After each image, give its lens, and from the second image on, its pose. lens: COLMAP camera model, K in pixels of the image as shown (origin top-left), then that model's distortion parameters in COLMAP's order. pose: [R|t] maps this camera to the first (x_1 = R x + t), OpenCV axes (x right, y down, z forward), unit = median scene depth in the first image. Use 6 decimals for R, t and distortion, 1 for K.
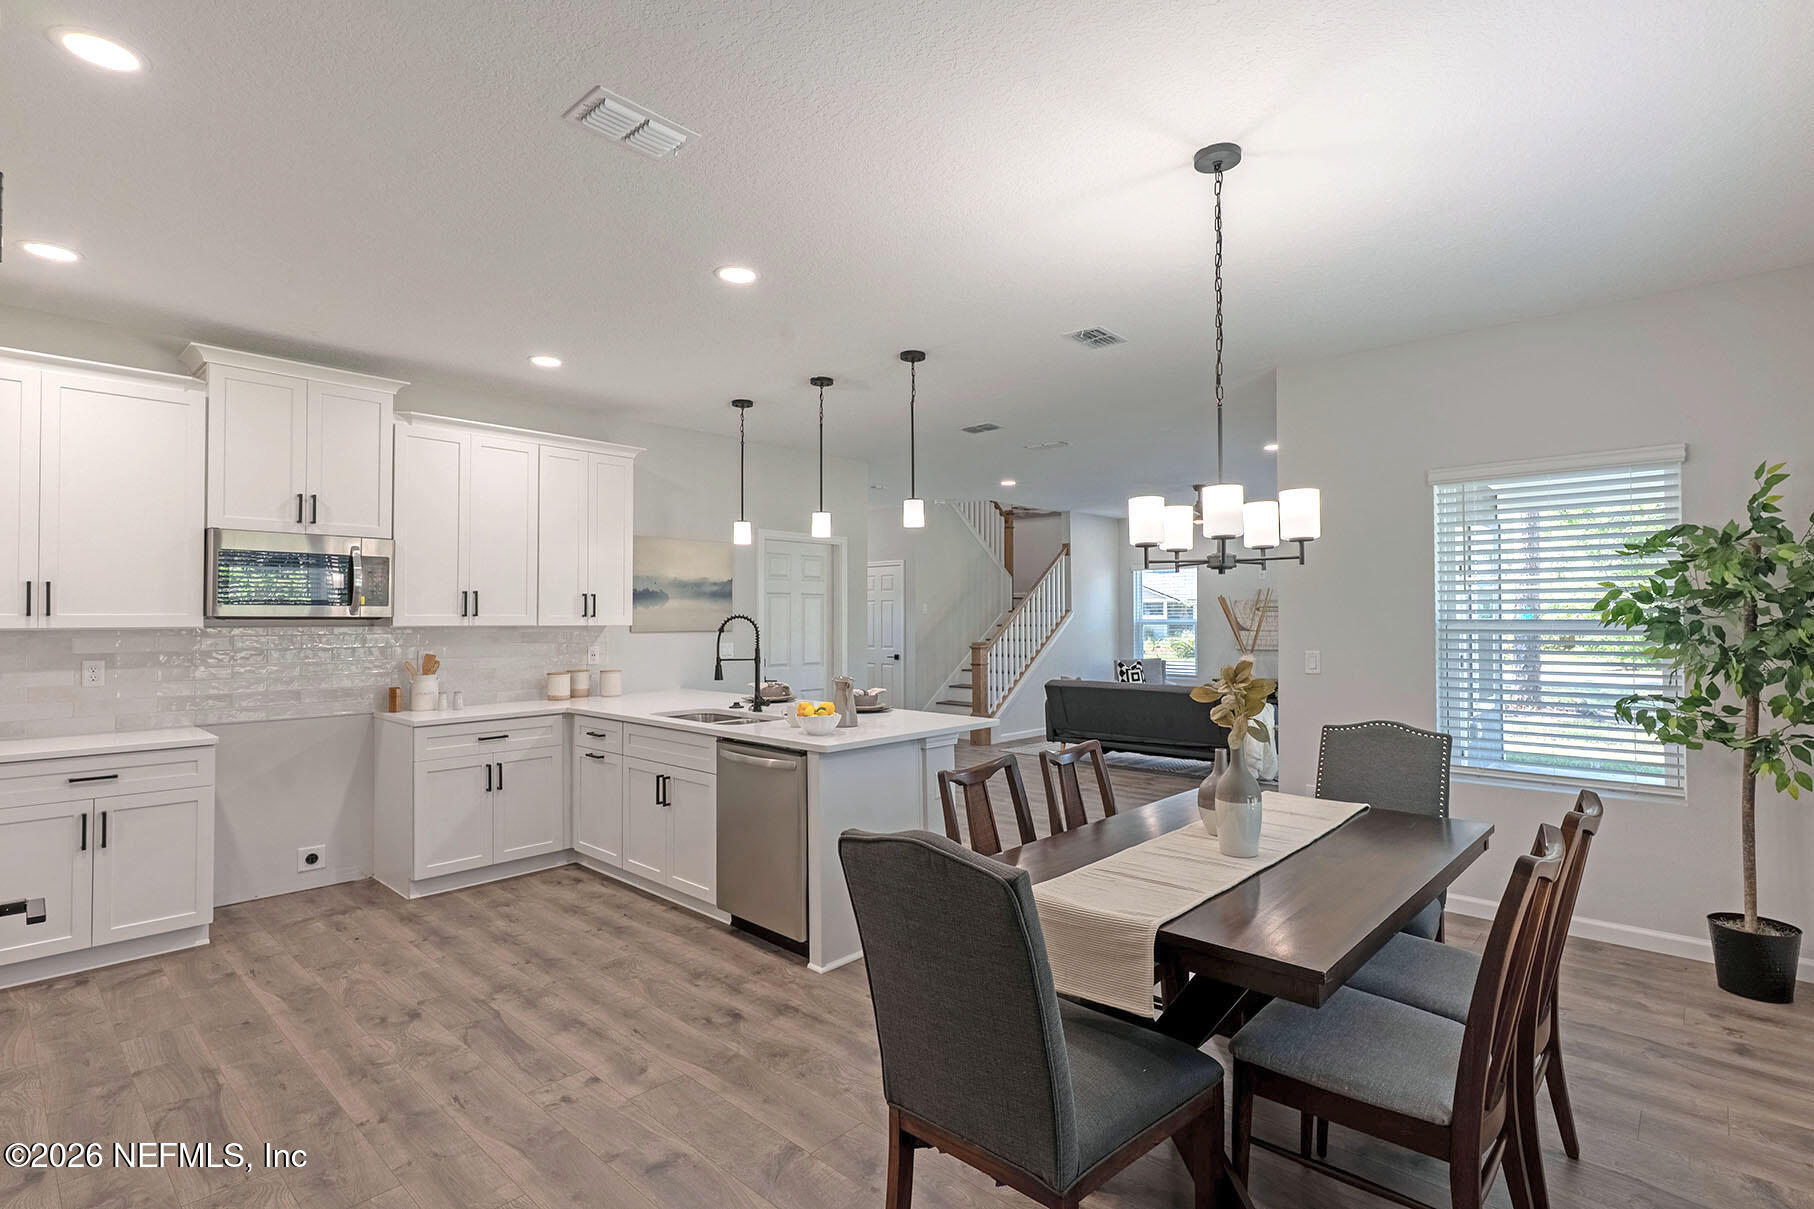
lens RADIAL K [[871.6, 0, 907.0], [0, 871.6, 604.5], [0, 0, 1]] dist [0.000504, 0.000288]
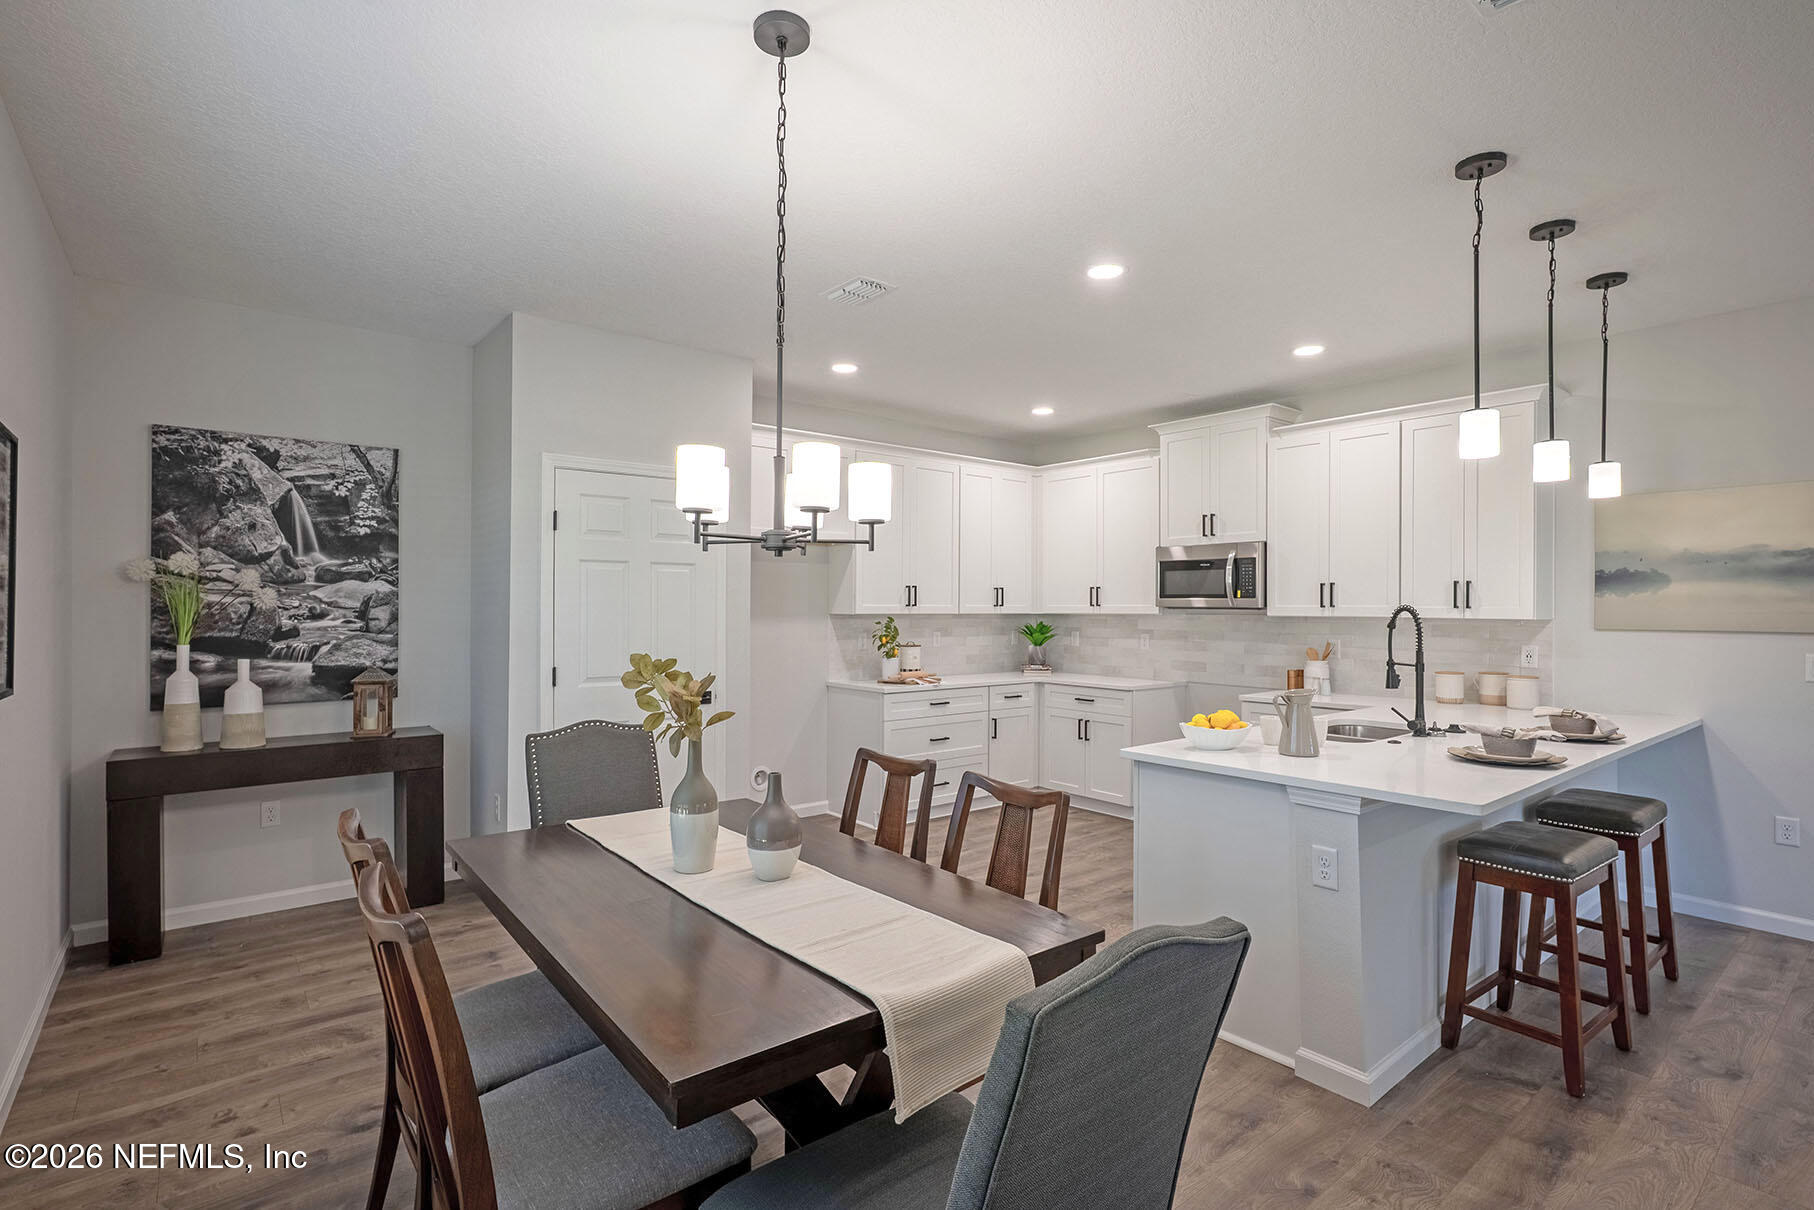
lens RADIAL K [[853.1, 0, 866.2], [0, 853.1, 600.0], [0, 0, 1]] dist [-0.000894, -0.000217]
pose [[-0.153273, -0.006954, -0.988159, 0.624528], [0.011018, 0.999901, -0.008745, 0.008462], [0.988122, -0.012228, -0.153181, 0.647506]]
